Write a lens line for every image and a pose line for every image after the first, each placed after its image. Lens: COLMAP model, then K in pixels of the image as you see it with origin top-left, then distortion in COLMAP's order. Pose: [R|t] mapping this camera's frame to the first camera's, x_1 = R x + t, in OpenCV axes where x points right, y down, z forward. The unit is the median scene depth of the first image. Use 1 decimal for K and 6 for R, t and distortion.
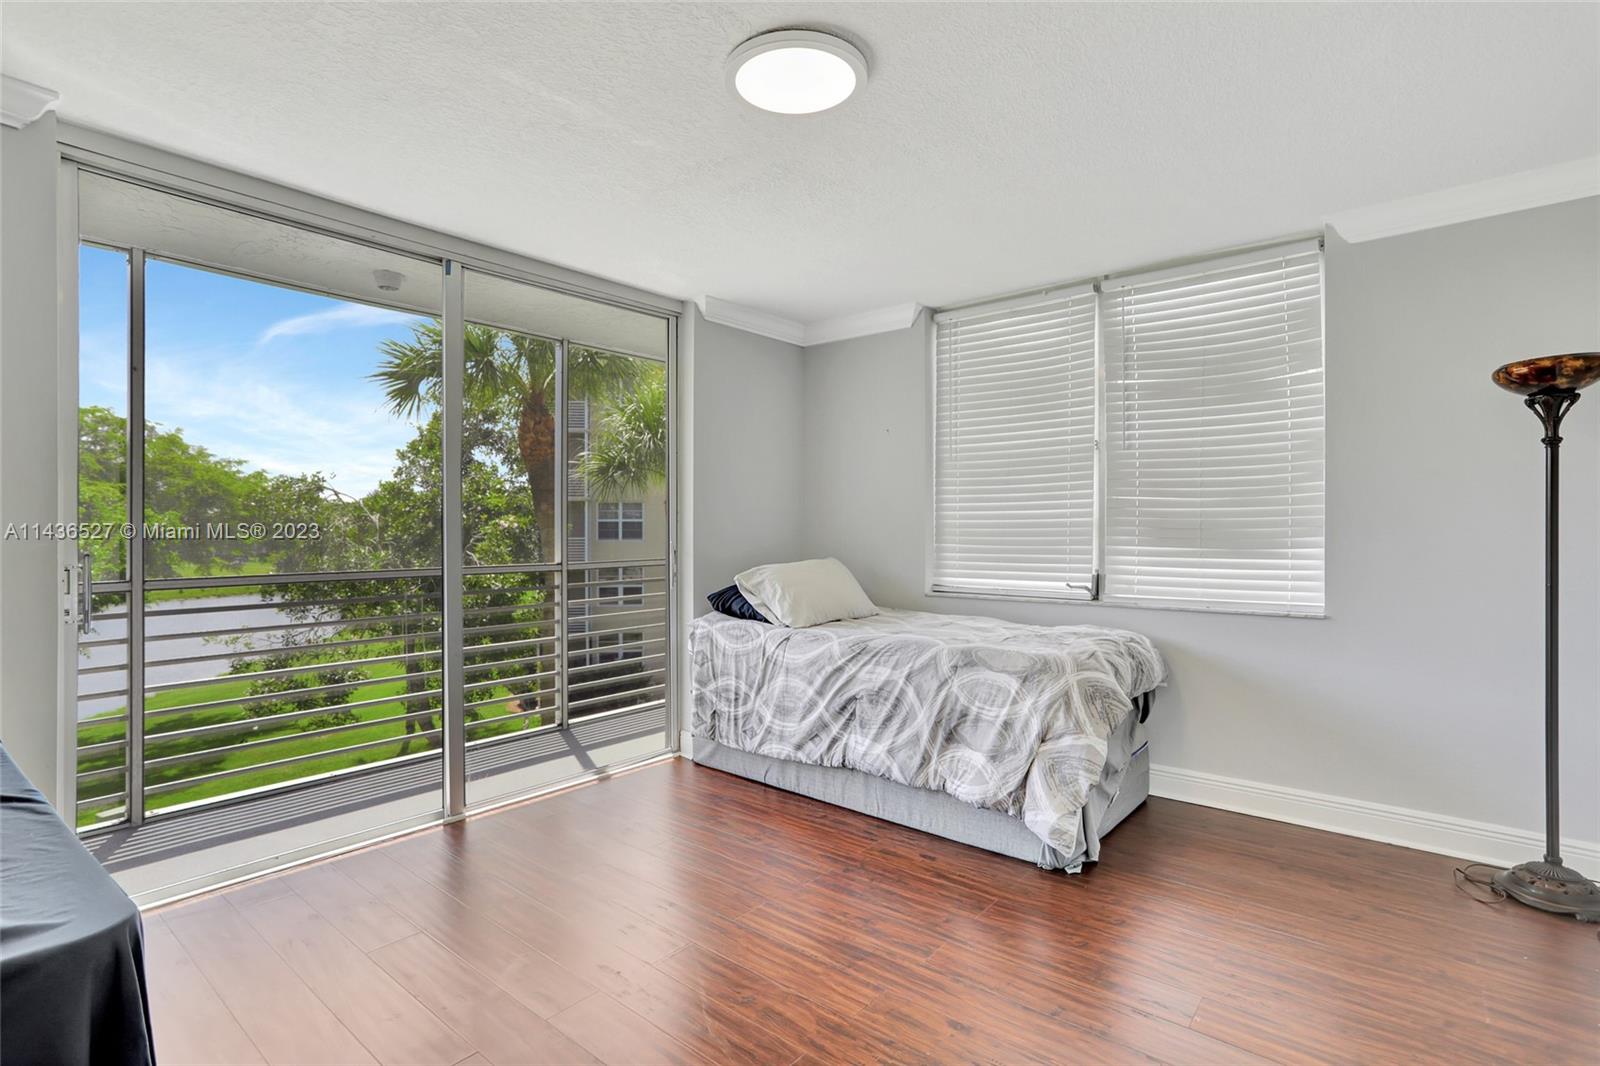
lens RADIAL K [[770.9, 0, 801.6], [0, 770.9, 524.4], [0, 0, 1]] dist [-0.061371, 0.022562]
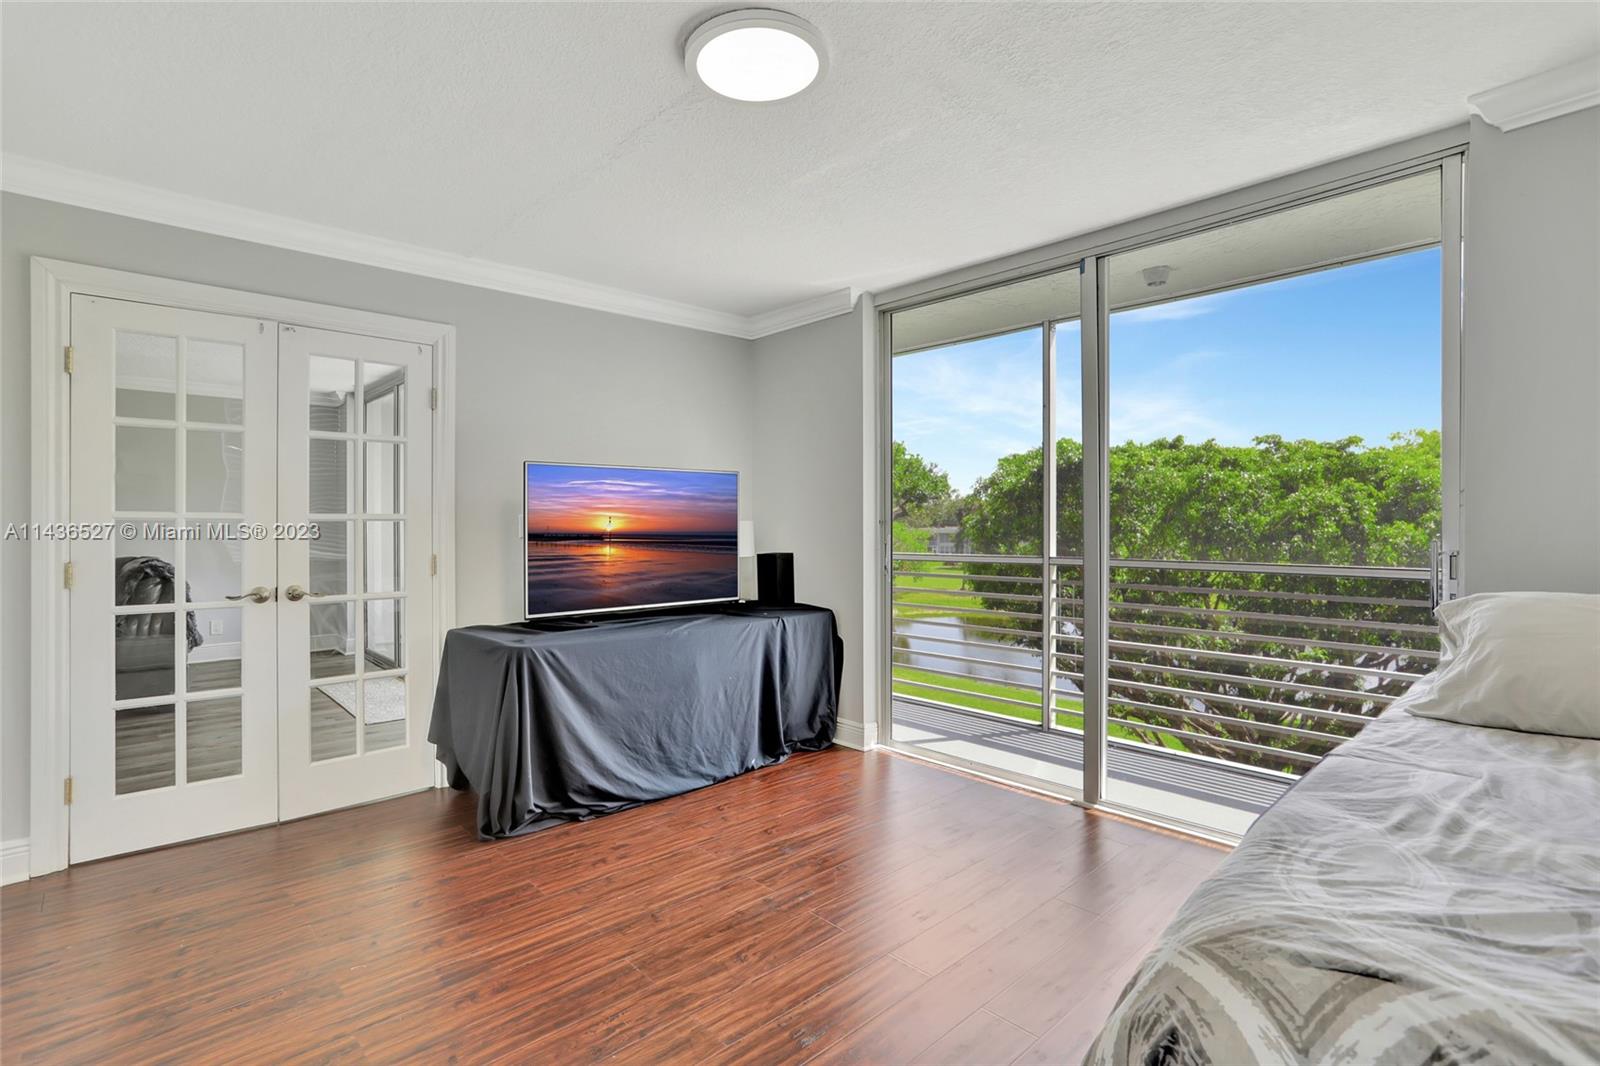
lens RADIAL K [[768.8, 0, 798.0], [0, 768.8, 510.3], [0, 0, 1]] dist [0.000225, -0.023069]
pose [[-0.138314, -0.012220, -0.990313, 0.669592], [0.010442, 0.999850, -0.013796, 0.003382], [0.990333, -0.012249, -0.138166, 0.818868]]
